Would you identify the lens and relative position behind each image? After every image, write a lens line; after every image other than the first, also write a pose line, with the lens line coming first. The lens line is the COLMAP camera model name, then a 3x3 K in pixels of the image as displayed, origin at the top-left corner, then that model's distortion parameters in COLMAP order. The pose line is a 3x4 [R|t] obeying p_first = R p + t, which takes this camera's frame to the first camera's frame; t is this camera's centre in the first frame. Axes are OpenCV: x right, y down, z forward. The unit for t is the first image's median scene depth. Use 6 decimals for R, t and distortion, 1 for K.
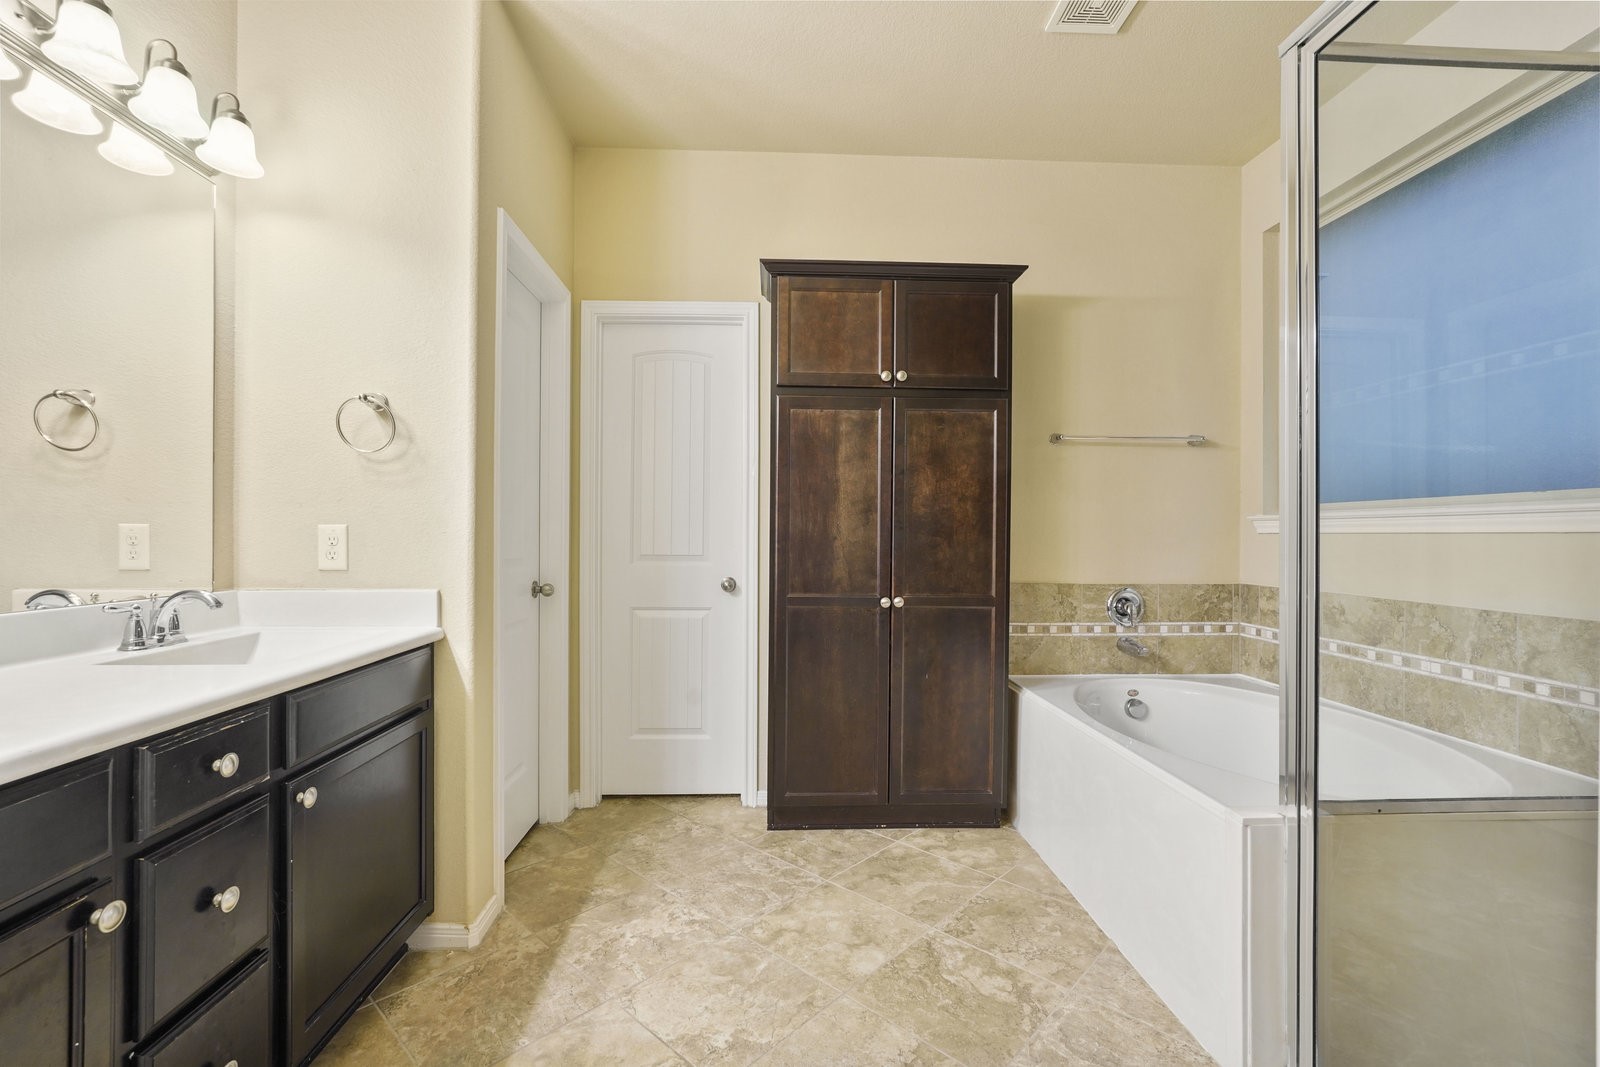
lens RADIAL K [[709.7, 0, 787.2], [0, 709.7, 531.0], [0, 0, 1]] dist [-0.013295, 0.006104]
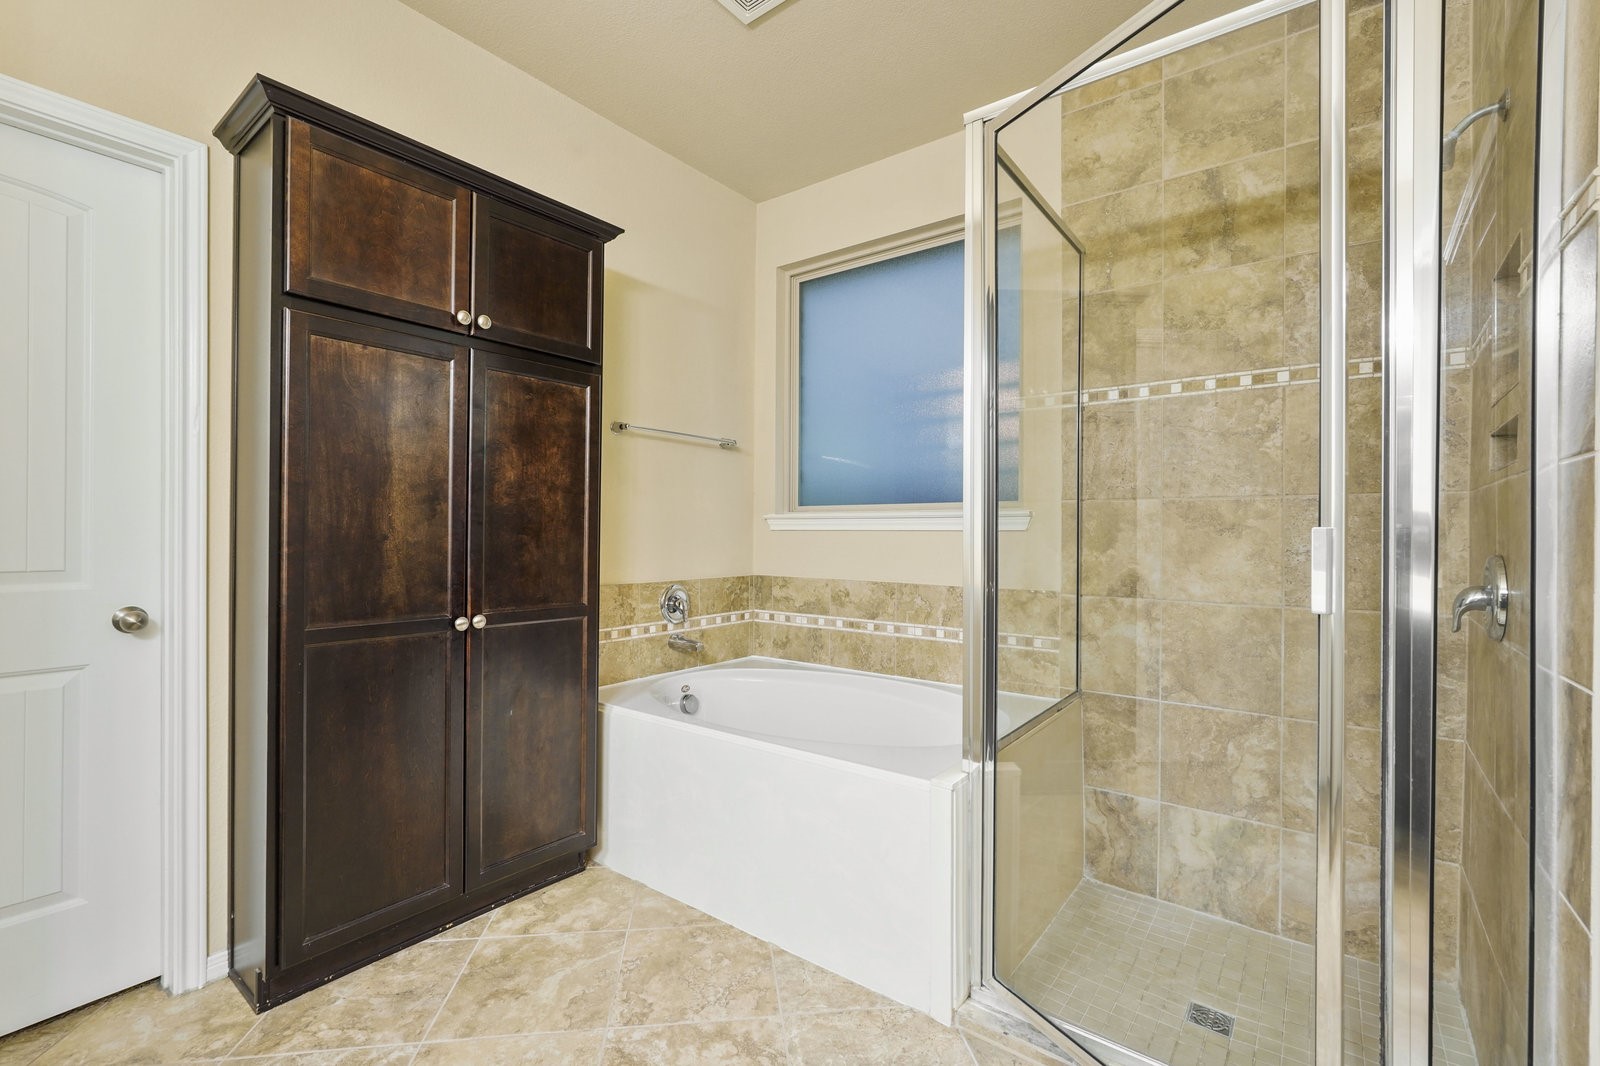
lens RADIAL K [[709.7, 0, 806.9], [0, 709.7, 531.2], [0, 0, 1]] dist [-0.013295, 0.006104]
pose [[0.628968, -0.000454, 0.777431, -0.207139], [-0.005319, 0.999974, 0.004887, -0.001238], [-0.777413, -0.007209, 0.628949, 0.255170]]
